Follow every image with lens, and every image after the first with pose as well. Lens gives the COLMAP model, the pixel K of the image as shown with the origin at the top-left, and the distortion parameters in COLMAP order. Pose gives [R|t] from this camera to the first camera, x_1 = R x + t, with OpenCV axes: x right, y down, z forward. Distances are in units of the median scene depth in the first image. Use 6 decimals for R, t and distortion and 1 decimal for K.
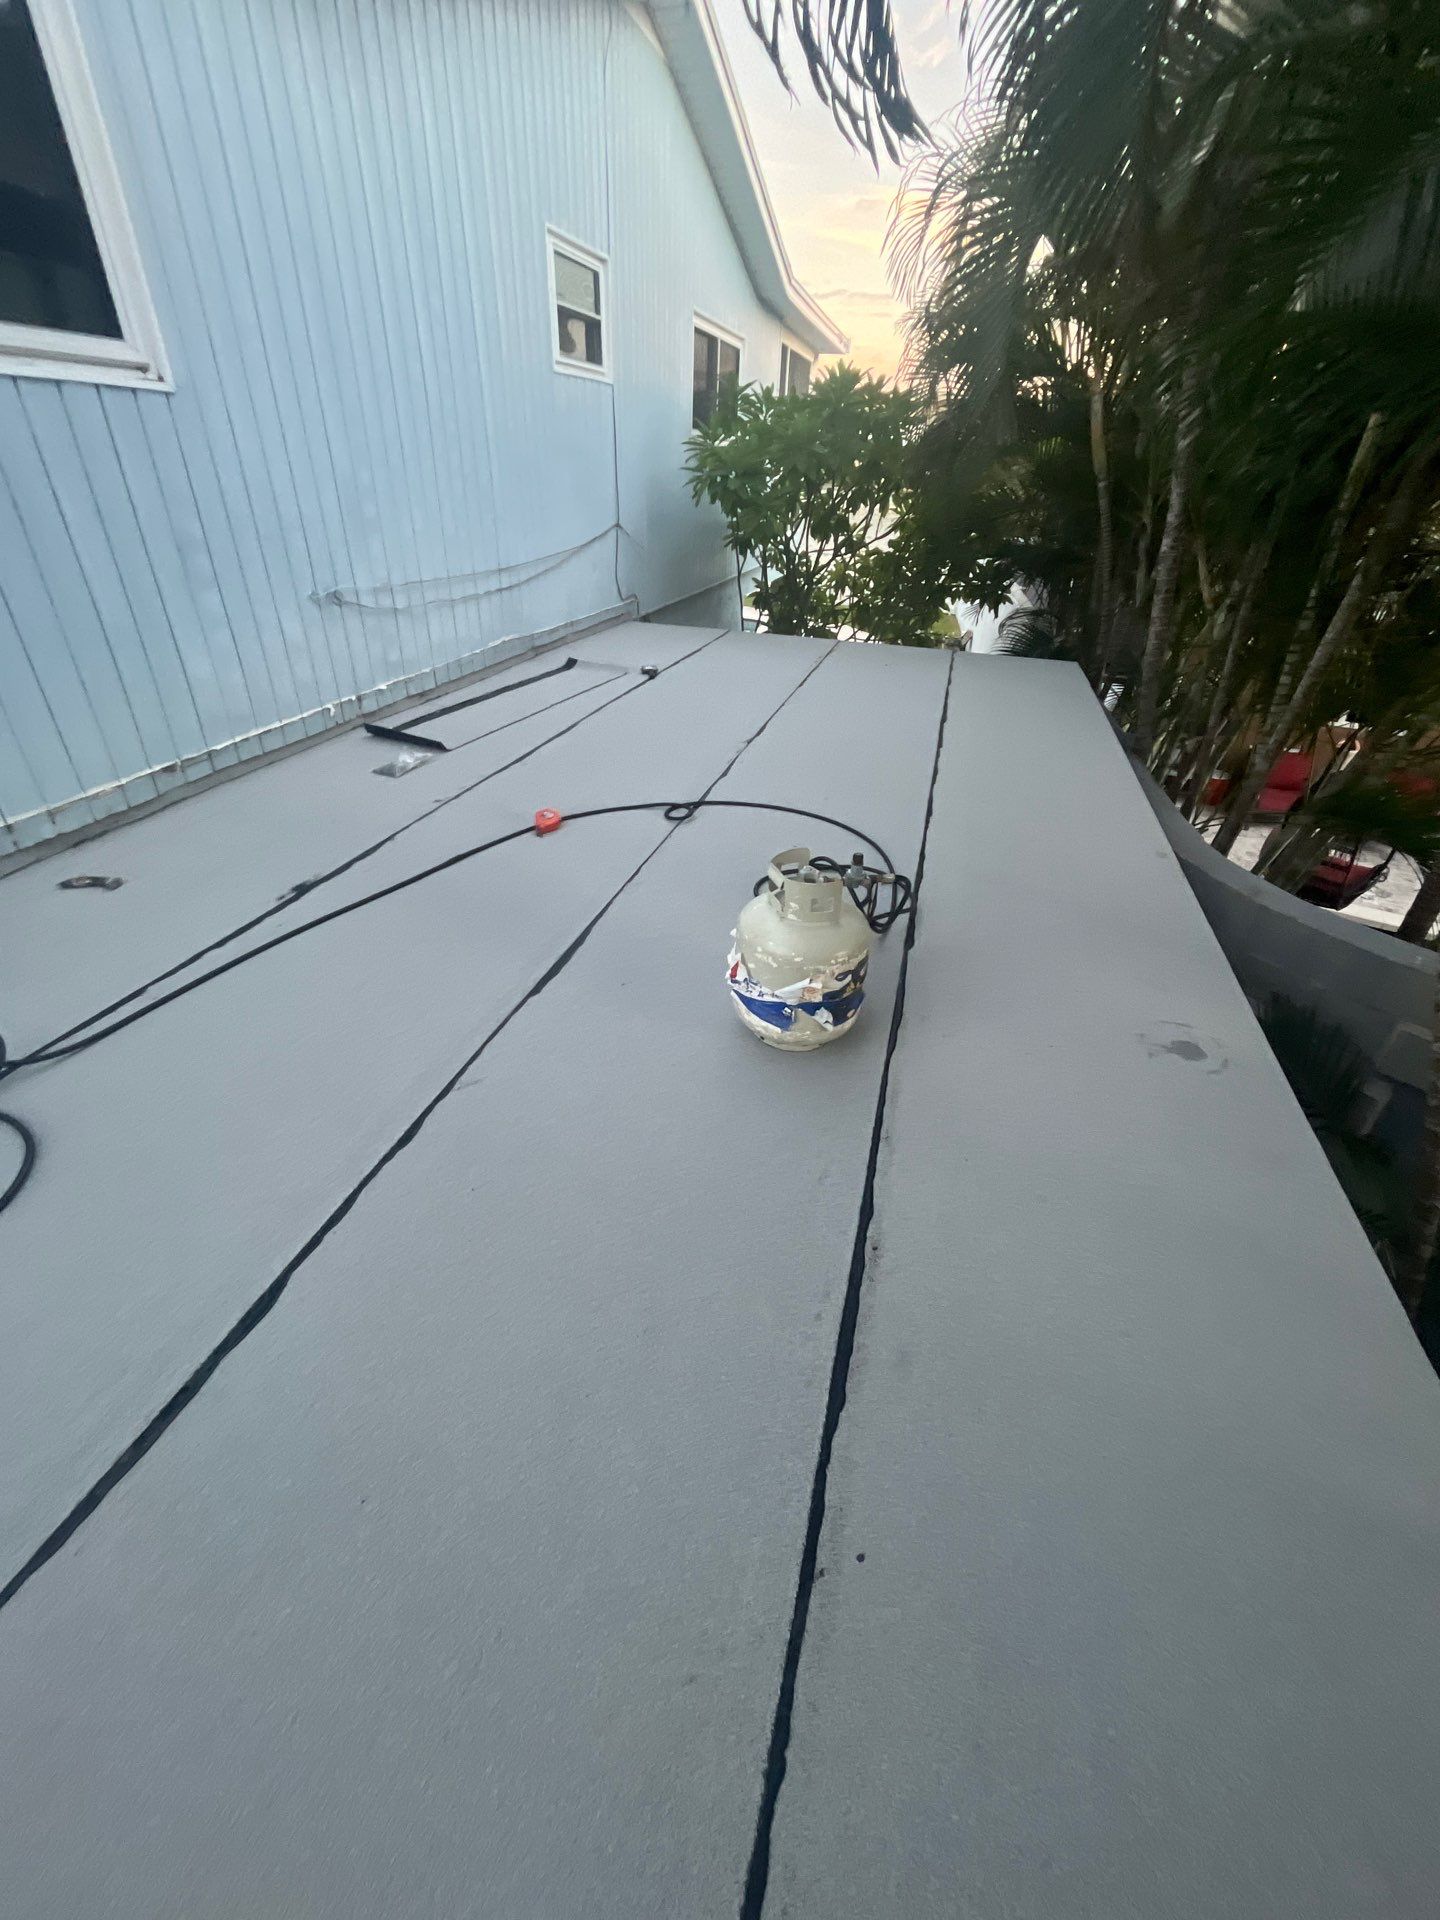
lens RADIAL K [[791.5, 0, 723.7], [0, 791.5, 952.8], [0, 0, 1]] dist [-0.002654, -0.000501]
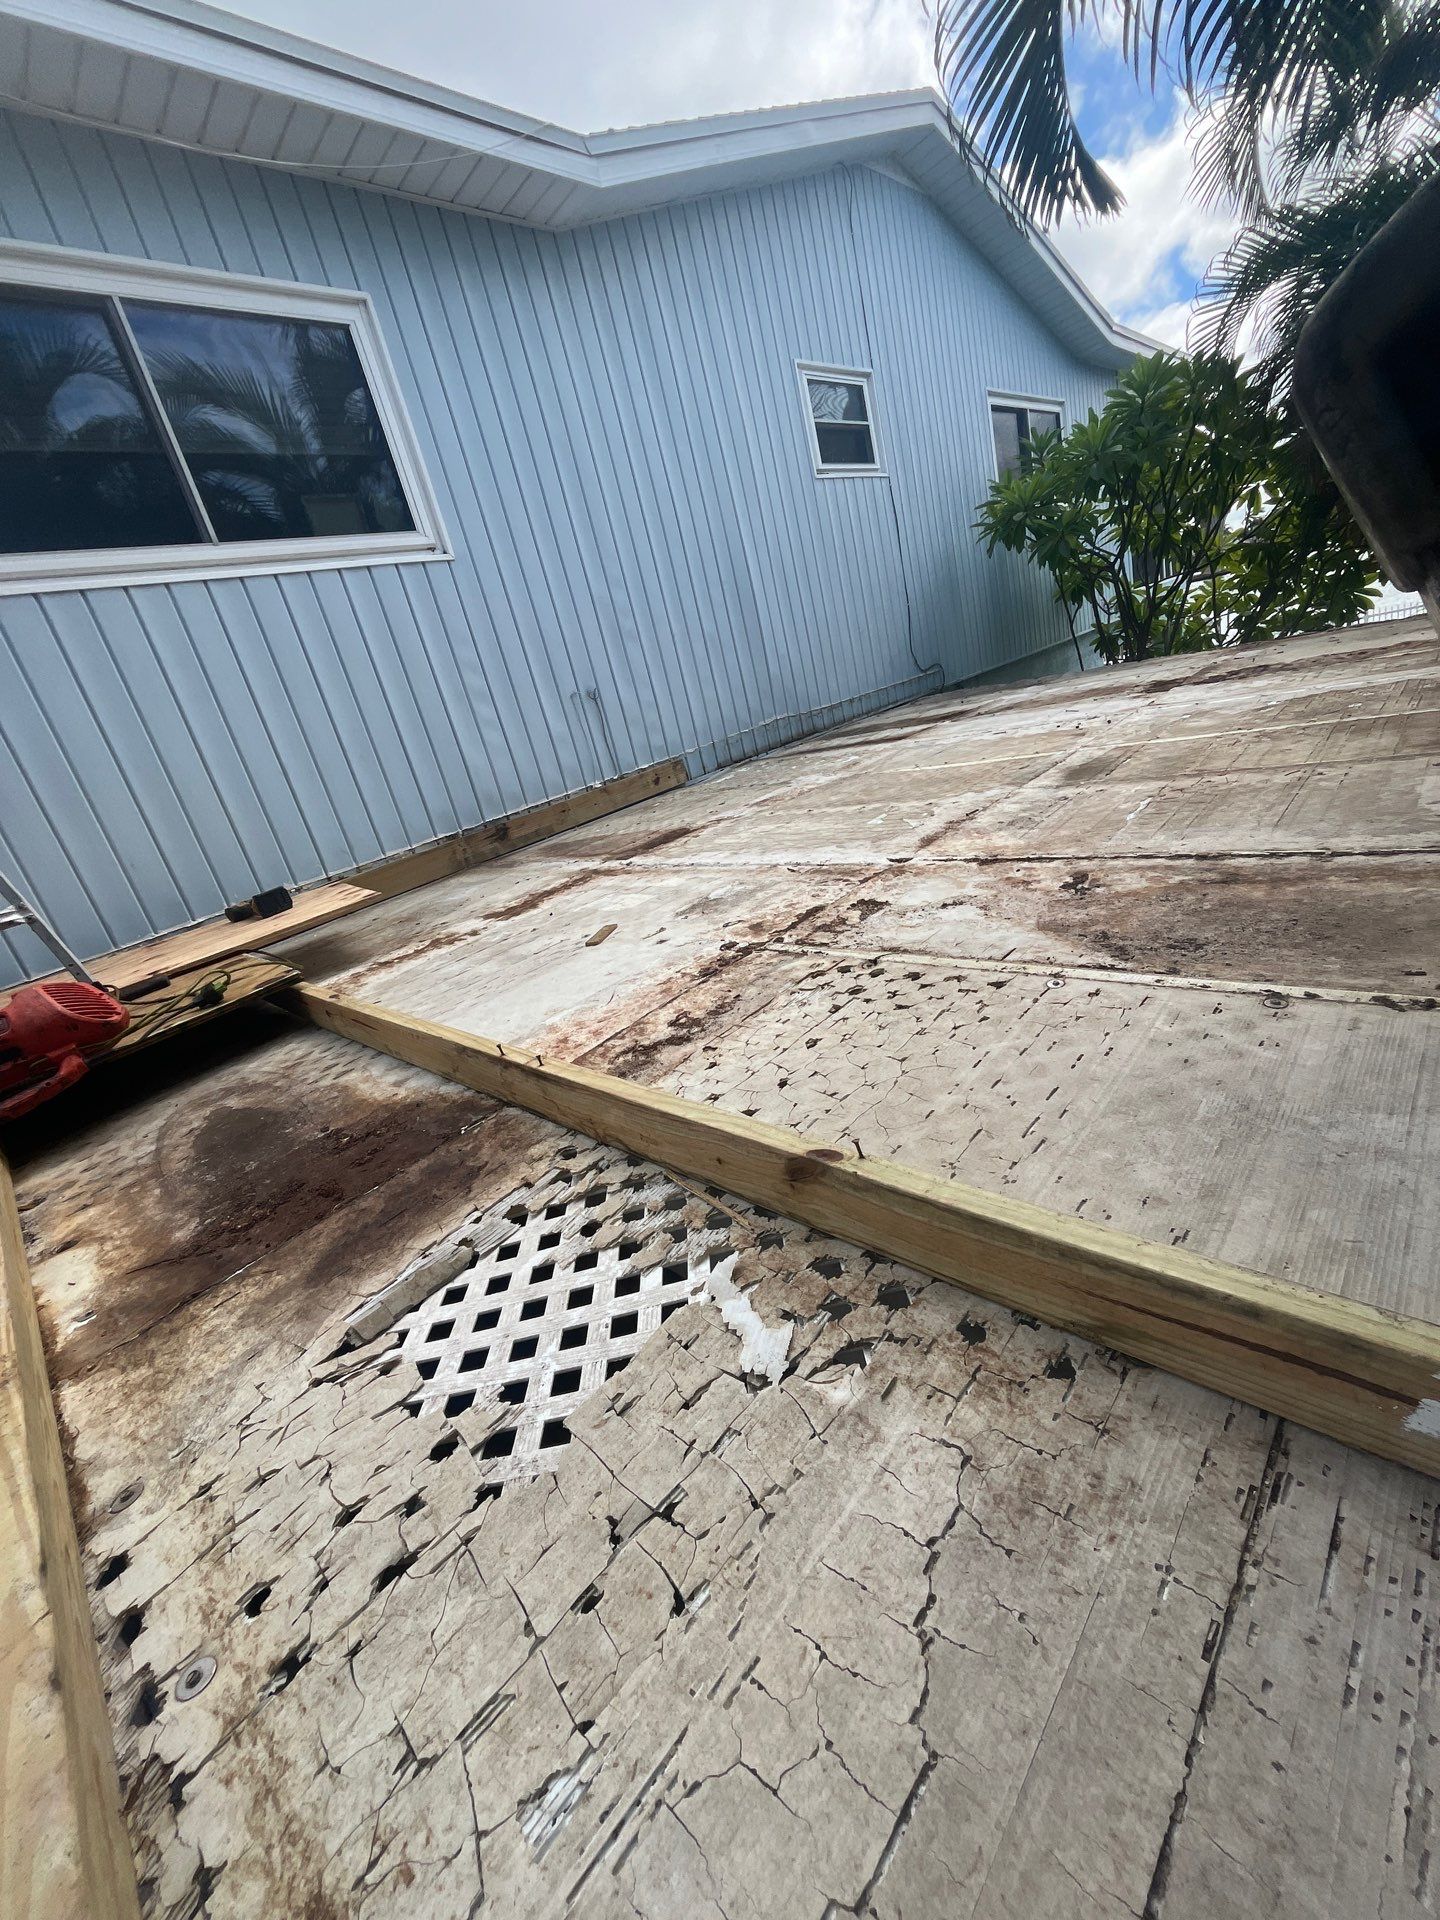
lens RADIAL K [[791.5, 0, 723.7], [0, 791.5, 952.8], [0, 0, 1]] dist [-0.002654, -0.000501]
pose [[0.860412, -0.091902, -0.501244, 0.239551], [0.005867, 0.985325, -0.170586, 0.138597], [0.509565, 0.143834, 0.848325, 0.152959]]
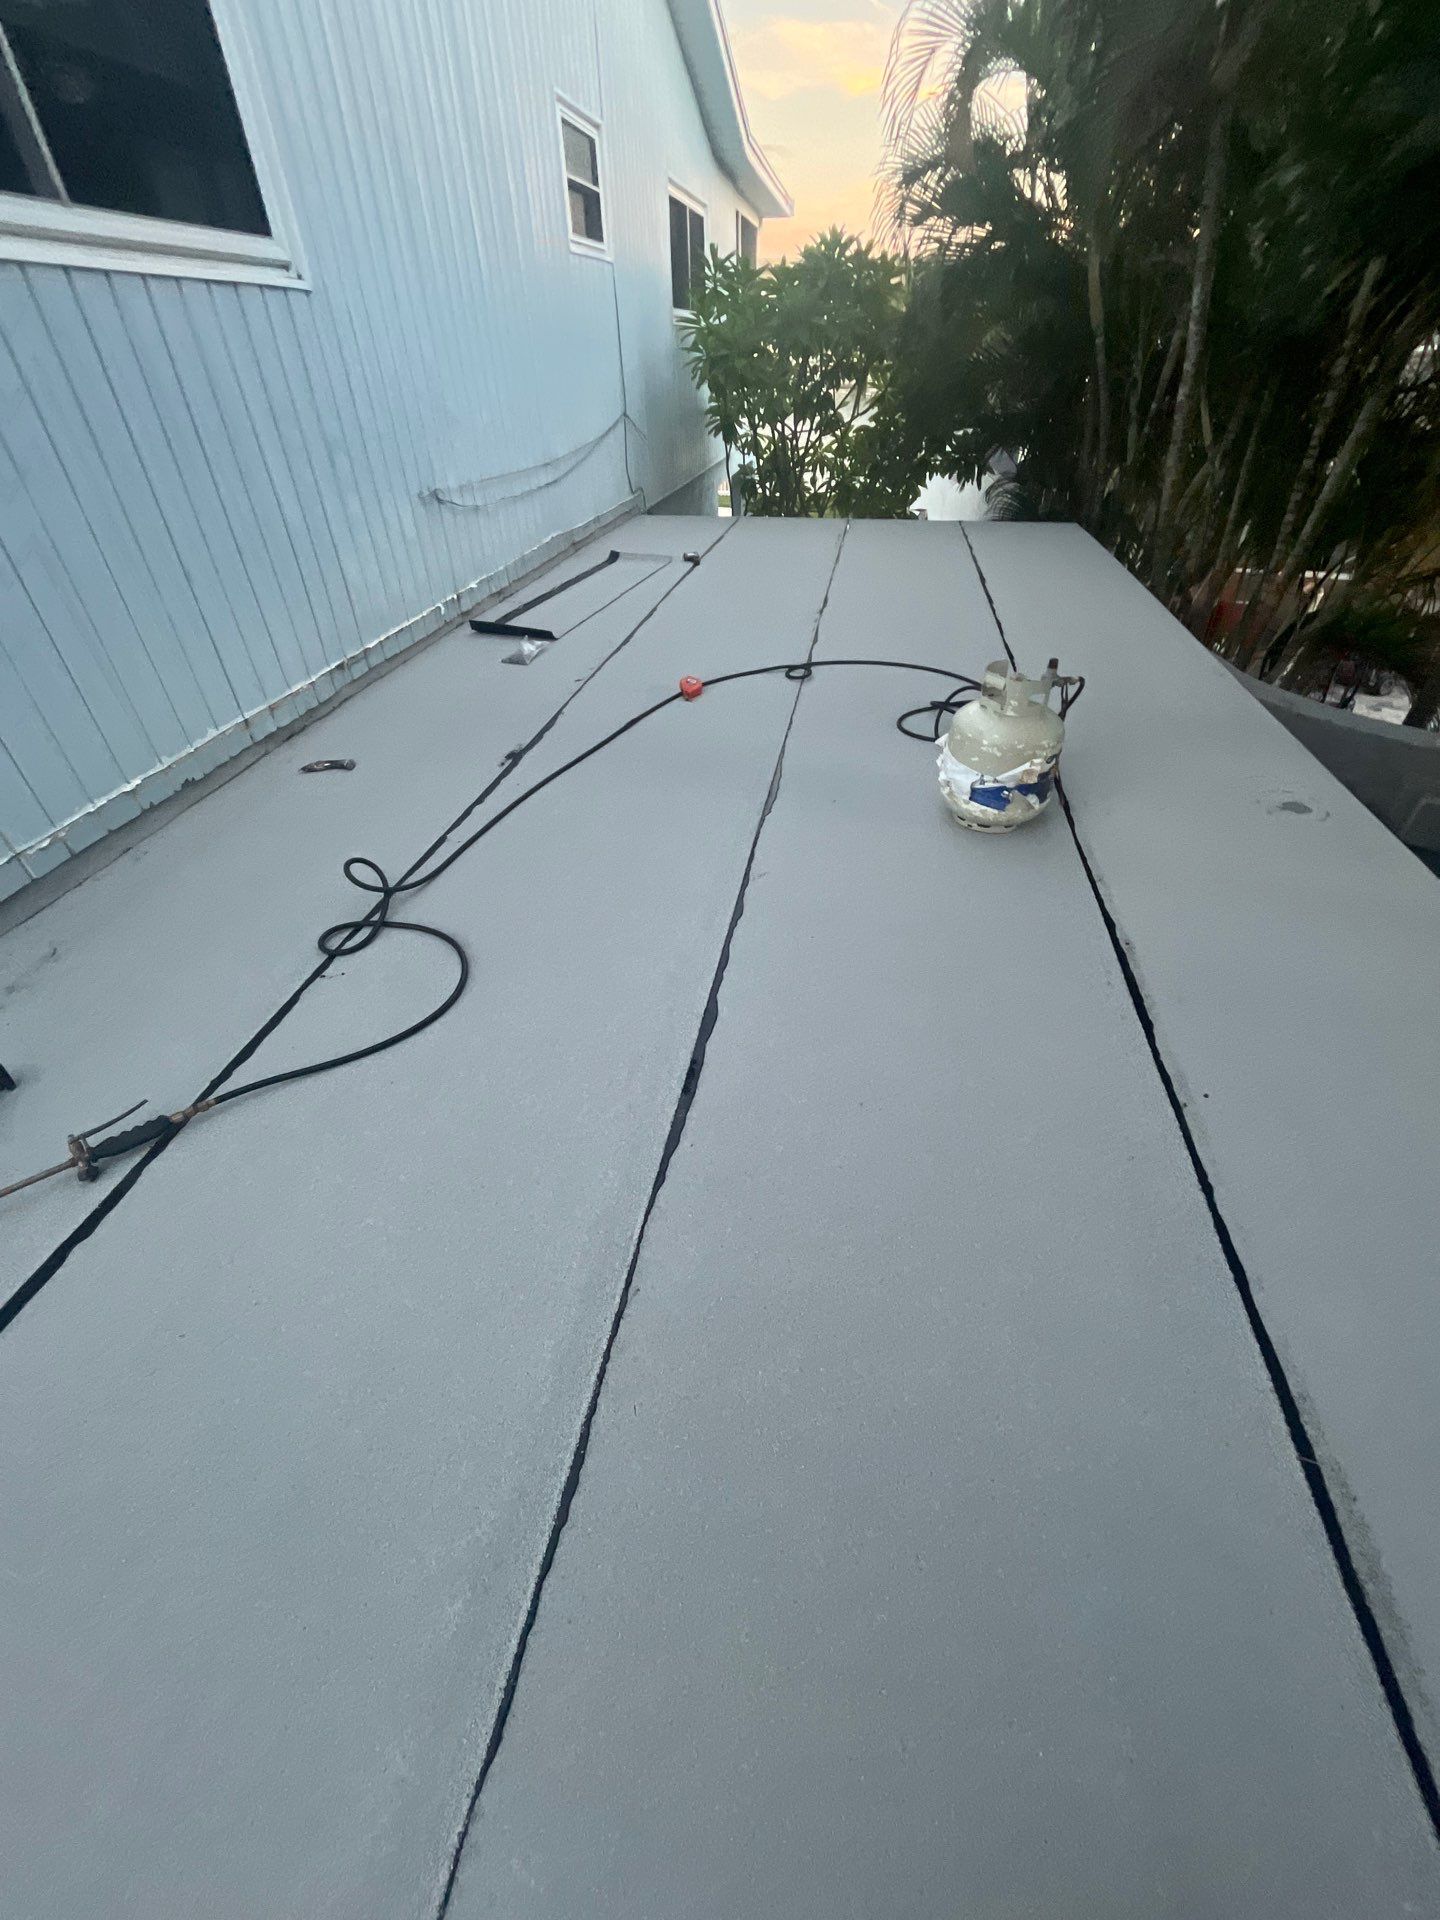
lens RADIAL K [[774.5, 0, 720.9], [0, 774.5, 954.8], [0, 0, 1]] dist [-0.005570, 0.000850]
pose [[0.993935, -0.099721, 0.046358, -0.231389], [0.093955, 0.989115, 0.113245, 0.074863], [-0.057146, -0.108203, 0.992485, -0.108907]]
